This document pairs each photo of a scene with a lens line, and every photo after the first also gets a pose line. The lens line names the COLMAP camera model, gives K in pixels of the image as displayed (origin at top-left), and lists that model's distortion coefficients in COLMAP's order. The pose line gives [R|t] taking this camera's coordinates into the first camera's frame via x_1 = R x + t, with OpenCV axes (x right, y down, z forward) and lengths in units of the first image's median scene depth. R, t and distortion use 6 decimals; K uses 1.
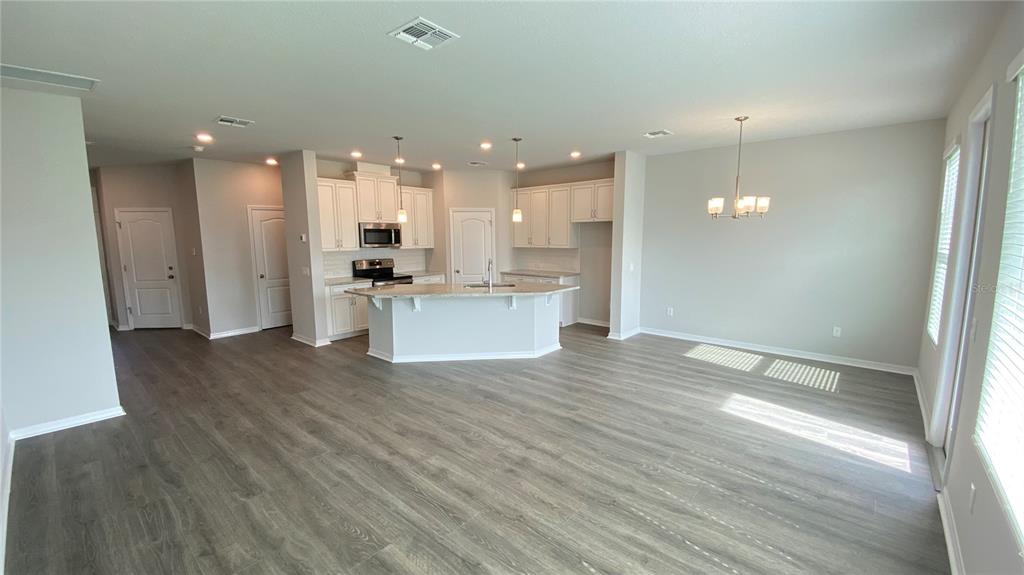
lens RADIAL K [[410.5, 0, 508.2], [0, 410.5, 286.4], [0, 0, 1]] dist [0.037773, -0.030633]
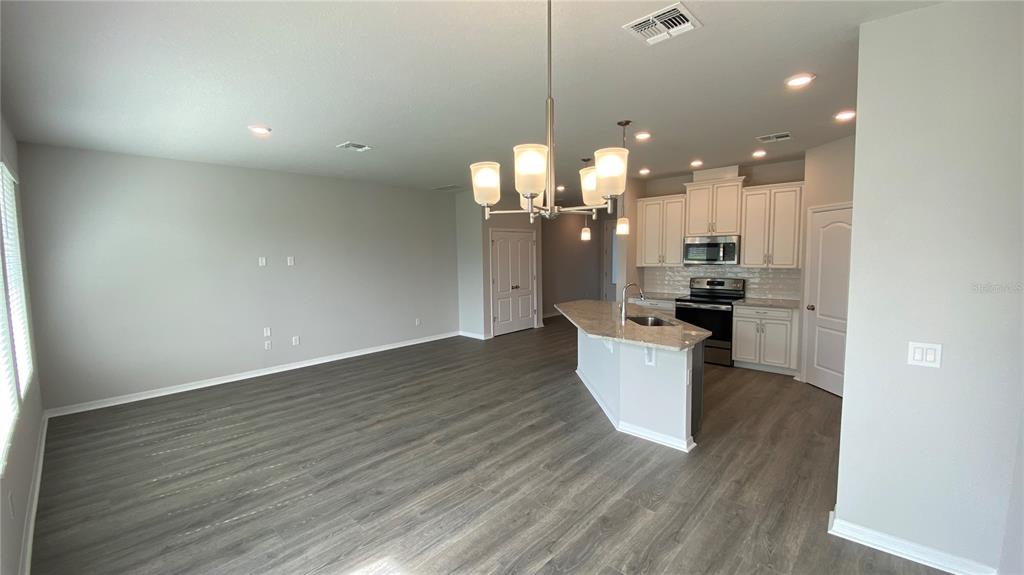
lens RADIAL K [[410.5, 0, 508.2], [0, 410.5, 286.4], [0, 0, 1]] dist [0.037773, -0.030633]
pose [[-0.032453, 0.091689, -0.995259, 0.822475], [-0.112138, 0.989162, 0.094784, -0.122468], [0.993162, 0.114683, -0.021820, 0.885149]]
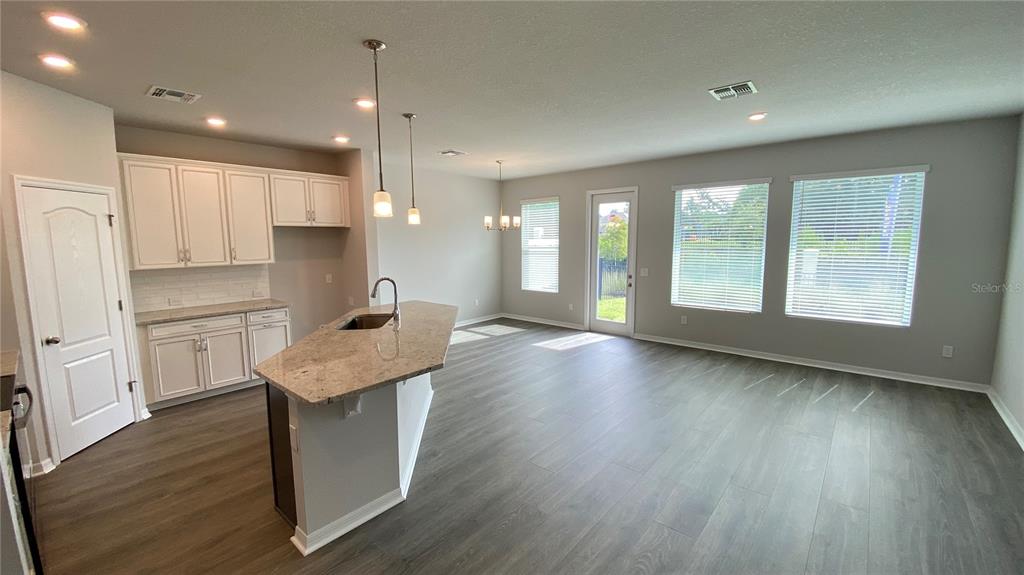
lens RADIAL K [[410.5, 0, 508.2], [0, 410.5, 286.4], [0, 0, 1]] dist [0.037773, -0.030633]
pose [[-0.014312, -0.108351, 0.994010, -0.806812], [0.135232, 0.984768, 0.109291, -0.113342], [-0.990711, 0.135986, 0.000559, 0.904709]]
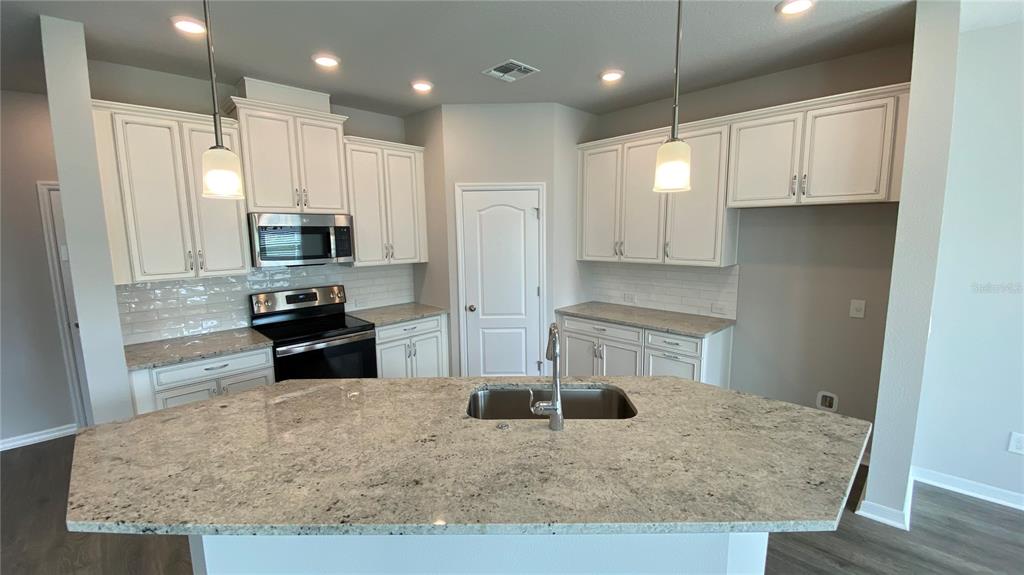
lens RADIAL K [[410.5, 0, 508.2], [0, 410.5, 286.4], [0, 0, 1]] dist [0.037773, -0.030633]
pose [[0.997305, 0.004019, -0.073252, -0.065465], [-0.003281, 0.999943, 0.010191, -0.110782], [0.073289, -0.009924, 0.997261, 0.792319]]
